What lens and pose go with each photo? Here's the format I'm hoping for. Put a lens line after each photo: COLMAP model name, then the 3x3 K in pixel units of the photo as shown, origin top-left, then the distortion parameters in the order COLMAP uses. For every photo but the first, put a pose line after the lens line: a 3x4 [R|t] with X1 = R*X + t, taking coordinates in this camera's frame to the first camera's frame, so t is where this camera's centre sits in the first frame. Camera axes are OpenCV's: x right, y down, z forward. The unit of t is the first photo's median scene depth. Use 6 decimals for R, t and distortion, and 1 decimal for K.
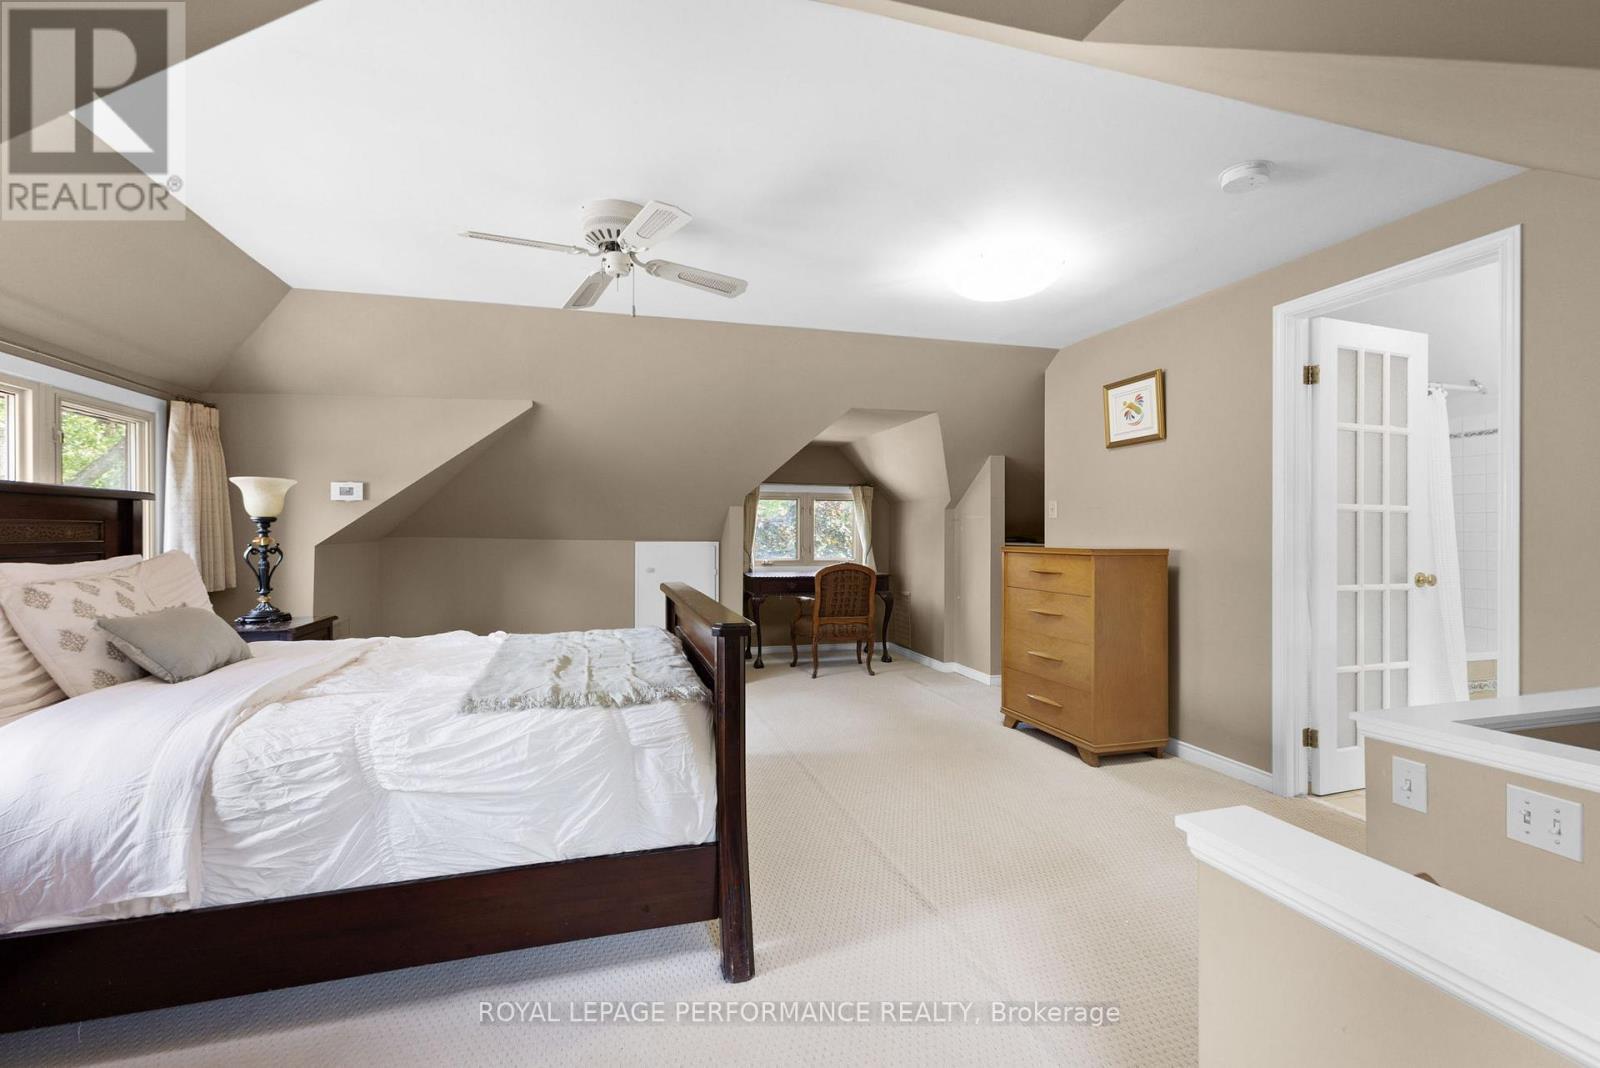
lens RADIAL K [[712.8, 0, 825.6], [0, 712.8, 540.7], [0, 0, 1]] dist [0.000399, -0.000047]
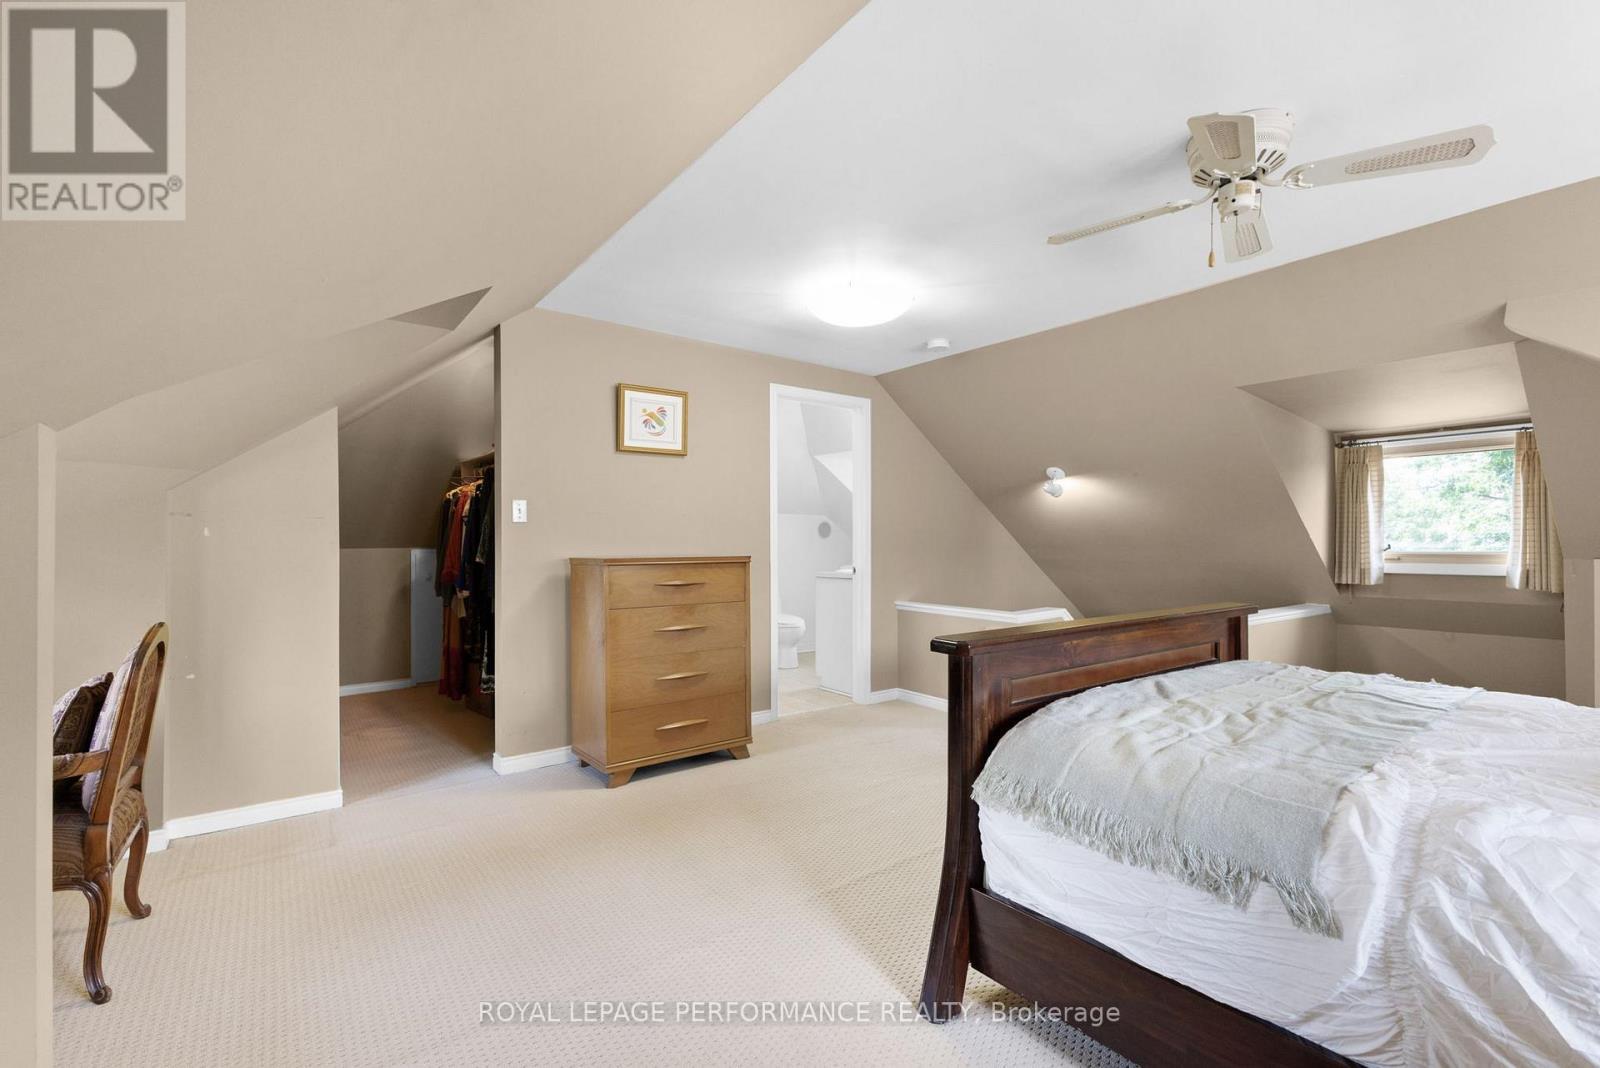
lens RADIAL K [[712.8, 0, 825.6], [0, 712.8, 540.7], [0, 0, 1]] dist [0.000399, -0.000047]
pose [[-0.348350, -0.002874, 0.937360, -0.630181], [0.009542, 0.999933, 0.006612, -0.016811], [-0.937316, 0.011247, -0.348299, 1.173215]]
